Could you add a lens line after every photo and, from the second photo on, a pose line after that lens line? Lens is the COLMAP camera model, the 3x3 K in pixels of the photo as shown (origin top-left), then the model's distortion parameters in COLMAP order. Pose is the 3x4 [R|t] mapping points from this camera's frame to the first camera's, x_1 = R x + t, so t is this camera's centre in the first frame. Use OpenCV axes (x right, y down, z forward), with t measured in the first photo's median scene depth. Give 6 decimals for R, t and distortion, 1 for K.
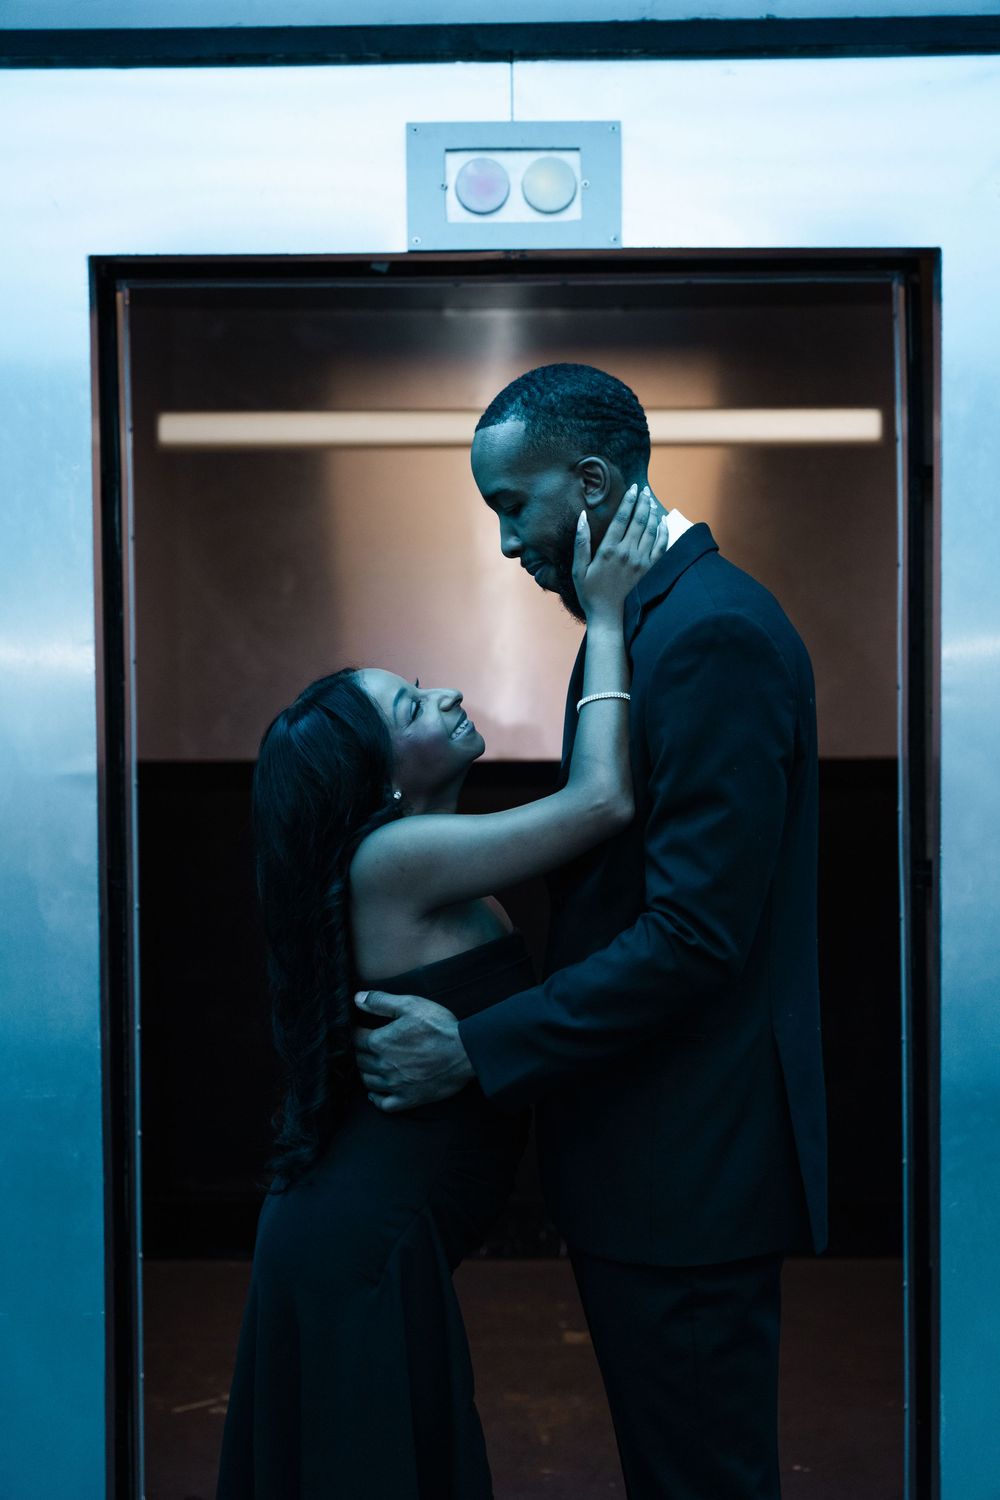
lens RADIAL K [[2447.9, 0, 524.7], [0, 2447.9, 755.0], [0, 0, 1]] dist [0.052481, 0.000000]
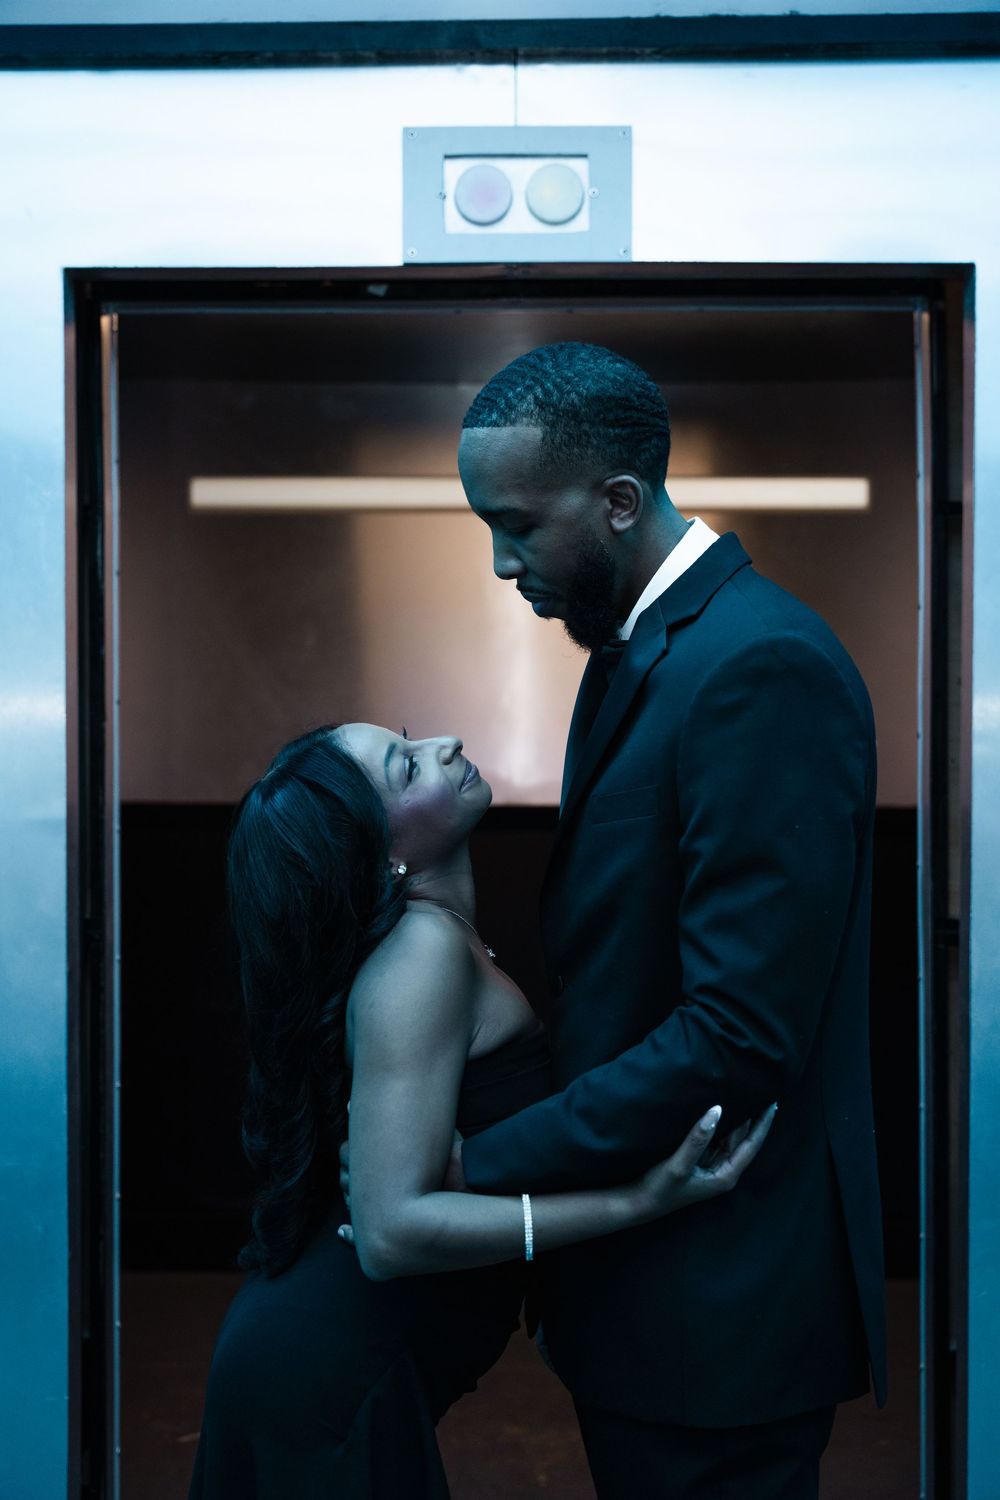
lens RADIAL K [[1946.3, 0, 509.8], [0, 1946.3, 755.5], [0, 0, 1]] dist [0.012820, 0.000000]
pose [[0.999849, 0.008488, -0.015165, 0.005794], [-0.008816, 0.999726, -0.021663, -0.002226], [0.014977, 0.021793, 0.999650, 0.256807]]
